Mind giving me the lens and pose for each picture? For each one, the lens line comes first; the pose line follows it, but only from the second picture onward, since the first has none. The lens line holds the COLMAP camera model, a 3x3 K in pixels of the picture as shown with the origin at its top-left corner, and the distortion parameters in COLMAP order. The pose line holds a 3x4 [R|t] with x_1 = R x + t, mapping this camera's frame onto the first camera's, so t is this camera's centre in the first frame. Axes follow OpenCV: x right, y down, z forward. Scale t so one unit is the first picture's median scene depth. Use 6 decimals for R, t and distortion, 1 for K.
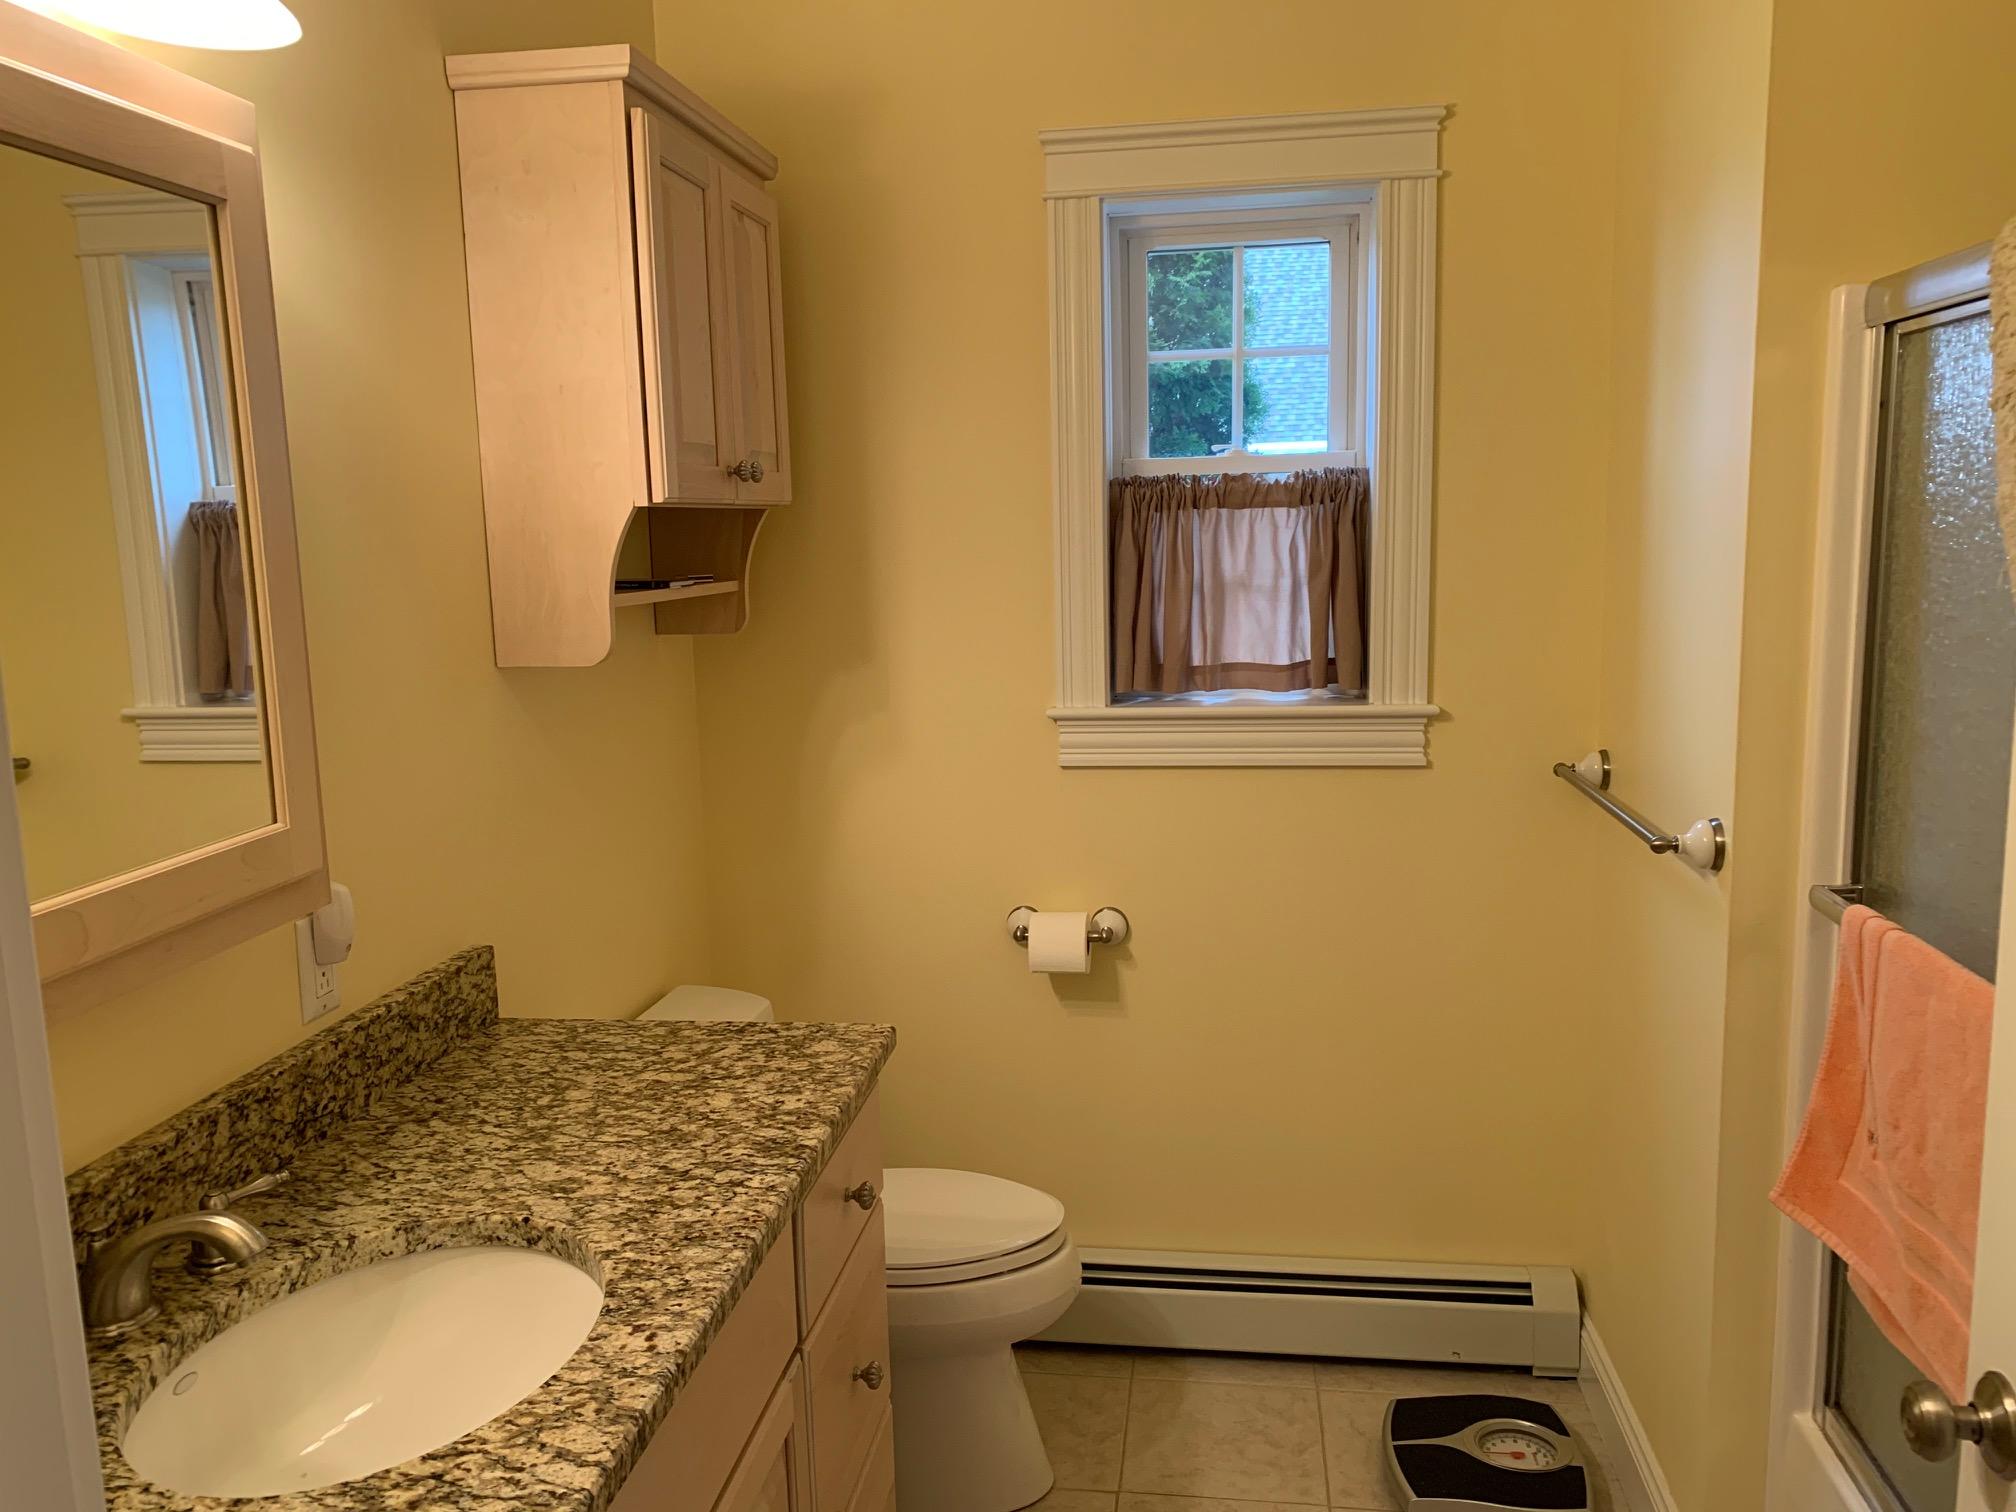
lens RADIAL K [[1546.1, 0, 999.6], [0, 1546.1, 754.9], [0, 0, 1]] dist [0.013101, 0.000378]
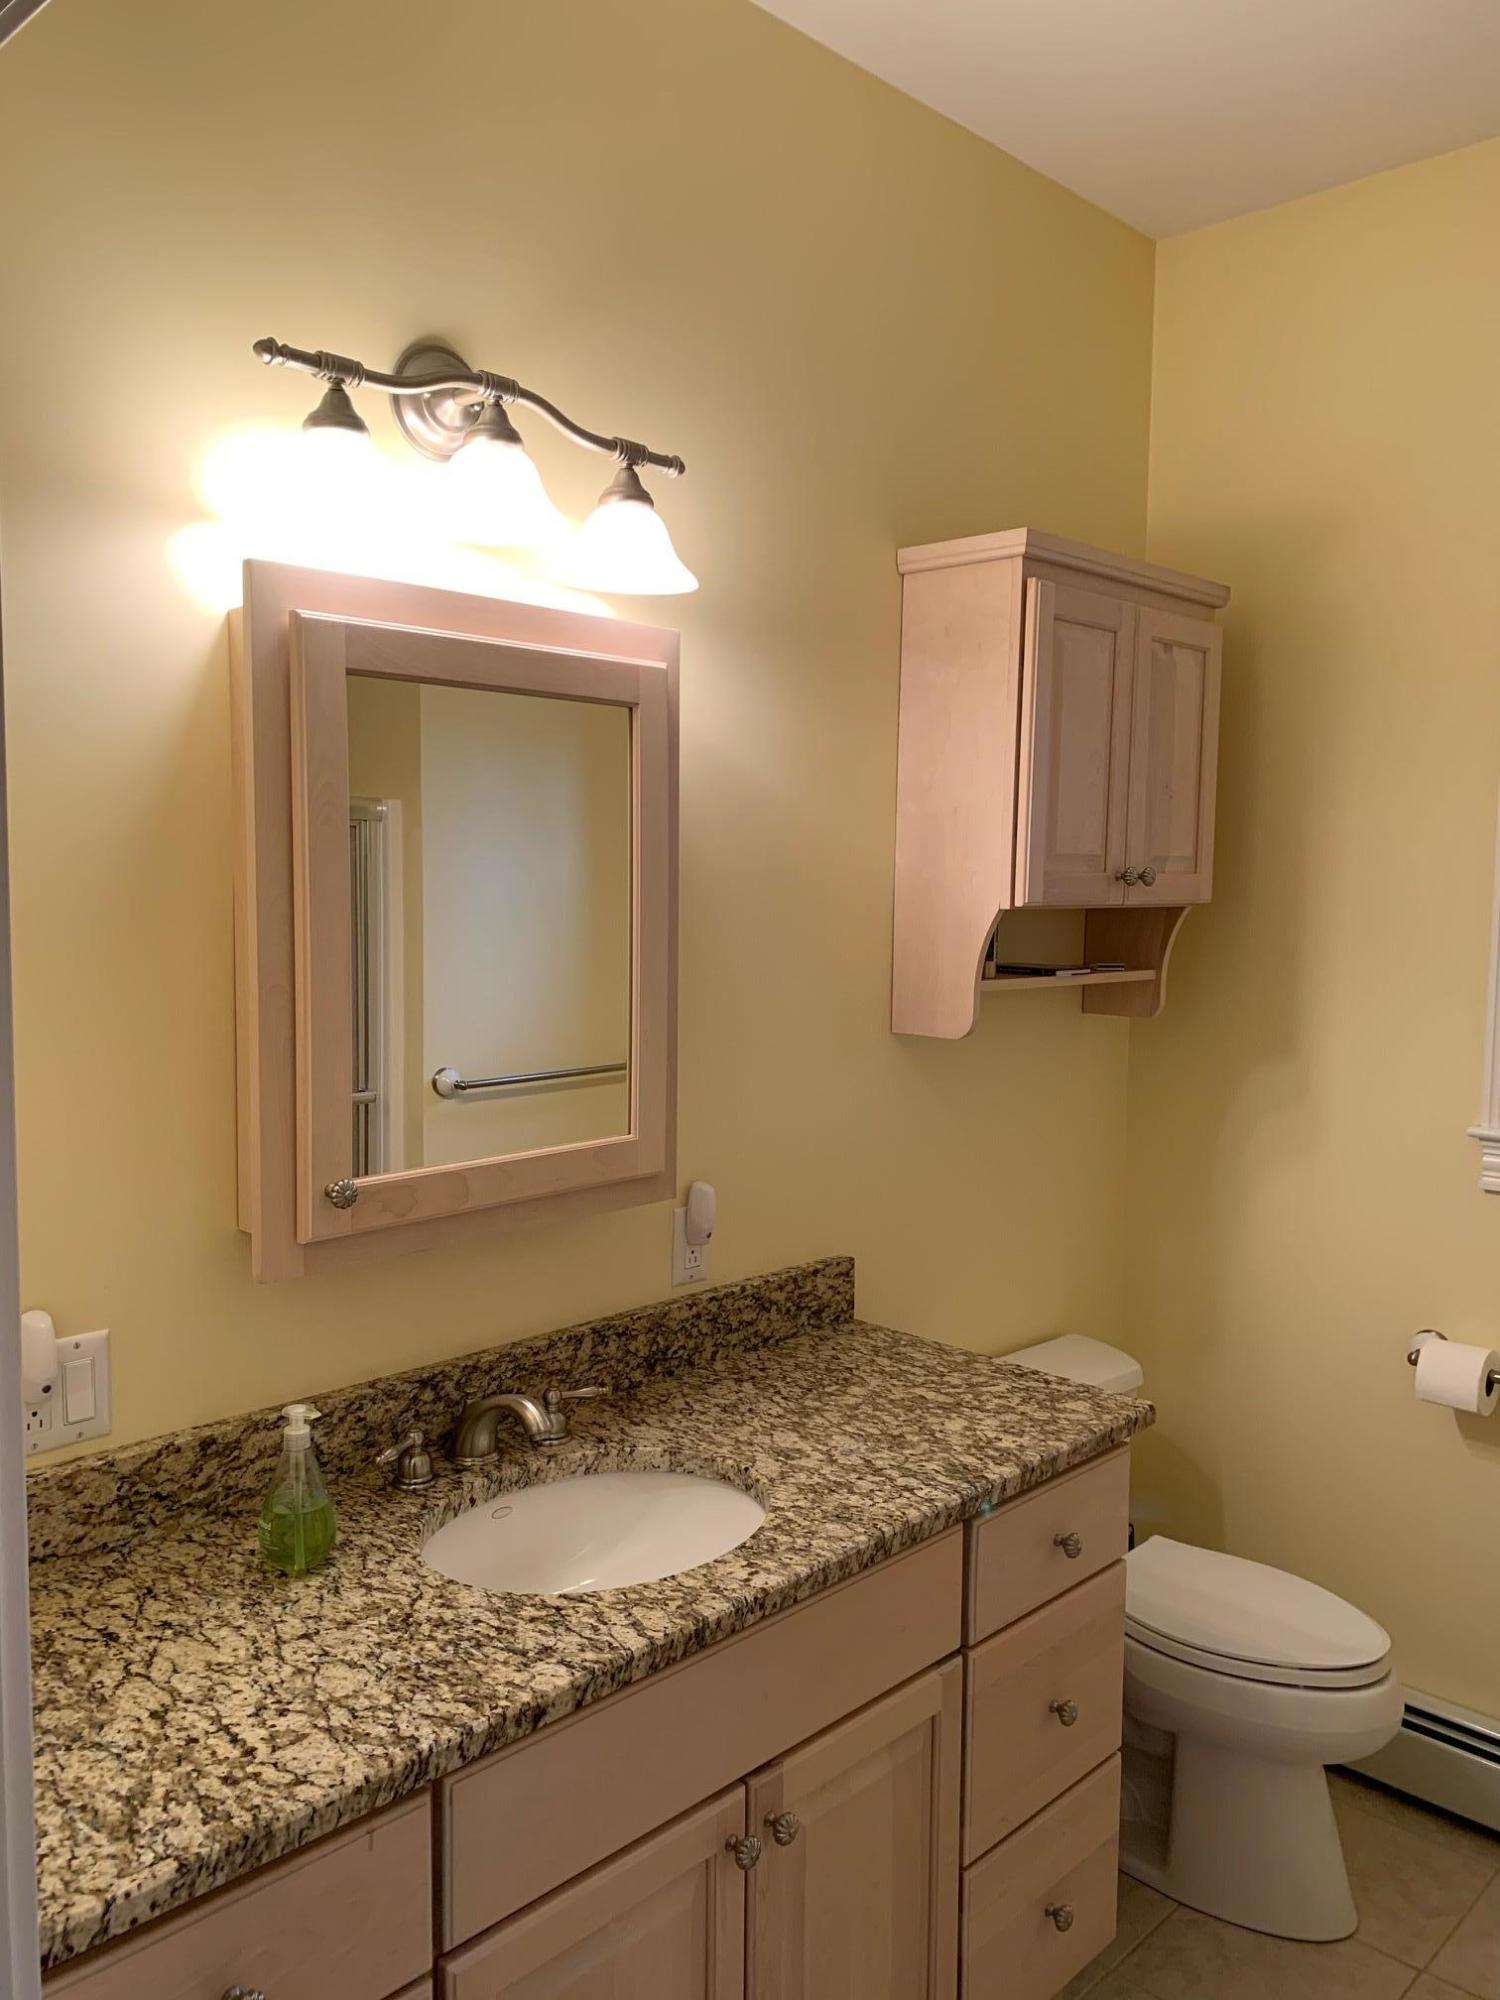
lens RADIAL K [[1545.0, 0, 750.0], [0, 1545.0, 1000.0], [0, 0, 1]] dist [0.248533, -0.583395]
pose [[0.813923, 0.086343, -0.574521, 0.361518], [-0.121821, 0.992275, -0.023458, -0.049410], [0.568057, 0.089082, 0.818154, -0.088822]]
